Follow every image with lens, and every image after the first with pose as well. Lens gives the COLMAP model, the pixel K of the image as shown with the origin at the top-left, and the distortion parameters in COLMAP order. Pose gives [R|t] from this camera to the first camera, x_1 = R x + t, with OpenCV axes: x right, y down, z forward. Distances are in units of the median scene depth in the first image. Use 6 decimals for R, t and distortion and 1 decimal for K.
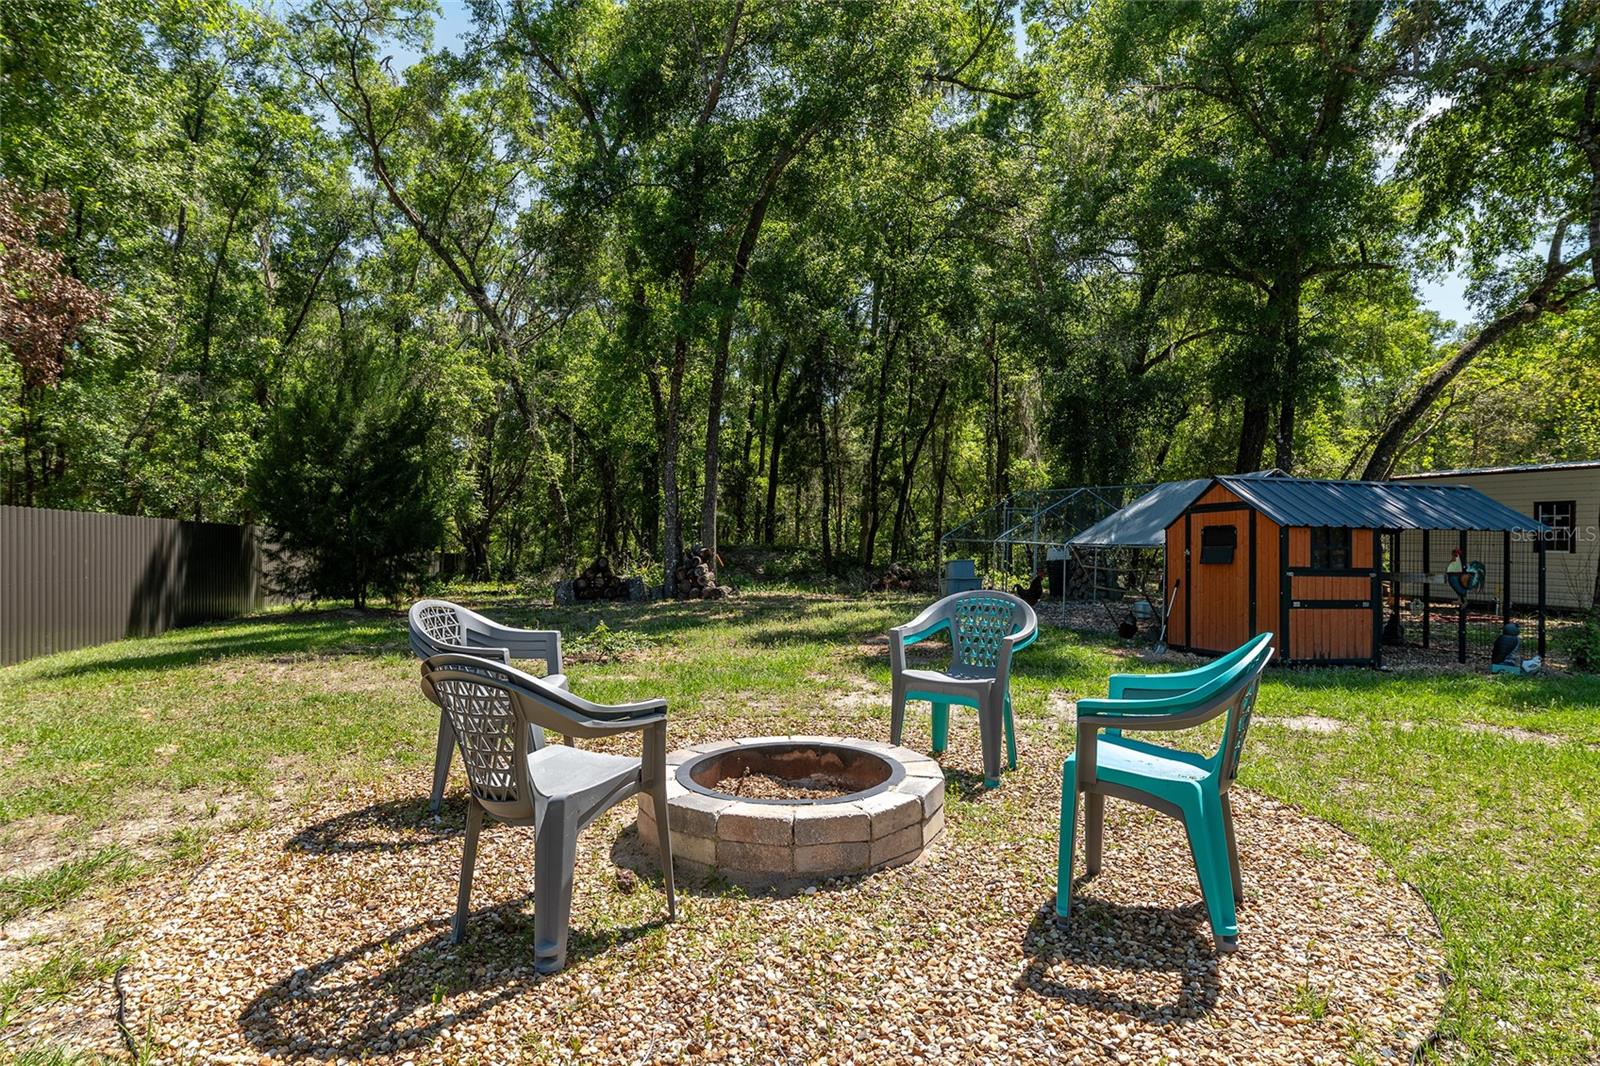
lens RADIAL K [[975.0, 0, 800.0], [0, 975.0, 533.0], [0, 0, 1]] dist [-0.001299, -0.000206]
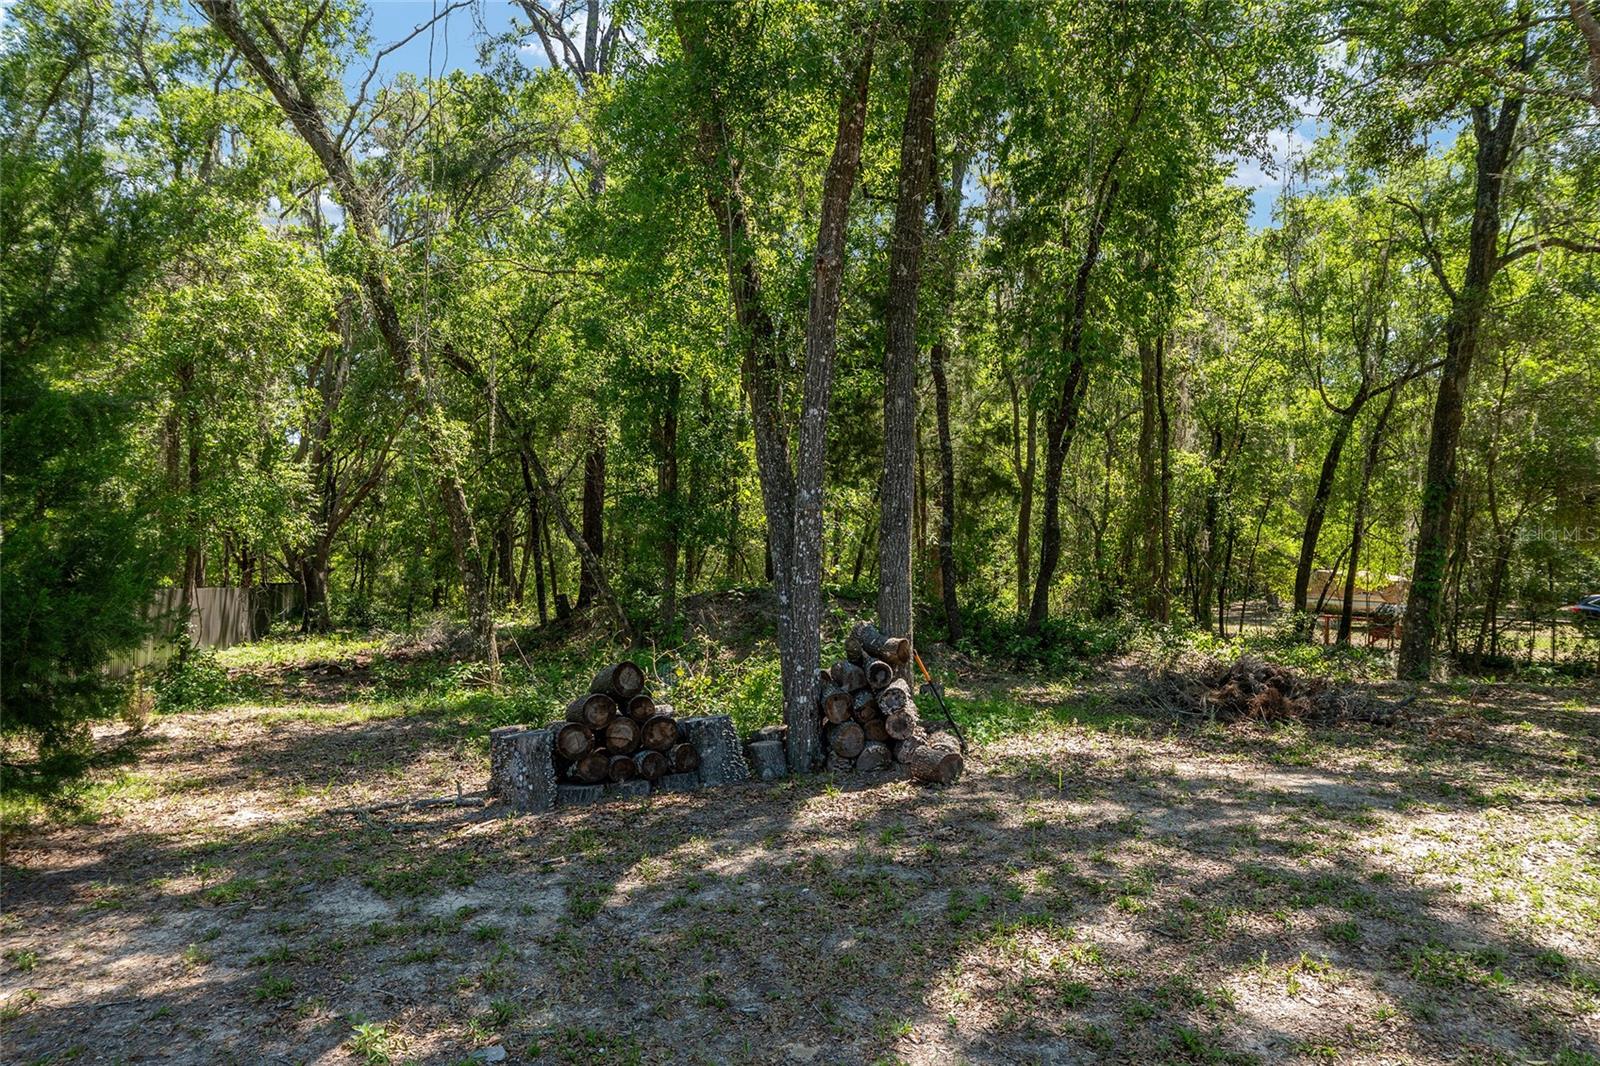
lens RADIAL K [[1017.2, 0, 800.0], [0, 1017.2, 533.0], [0, 0, 1]] dist [0.005767, 0.001010]
pose [[0.992822, 0.006348, 0.119431, -0.125521], [-0.004841, 0.999905, -0.012903, -0.013515], [-0.119502, 0.012232, 0.992759, 0.412307]]
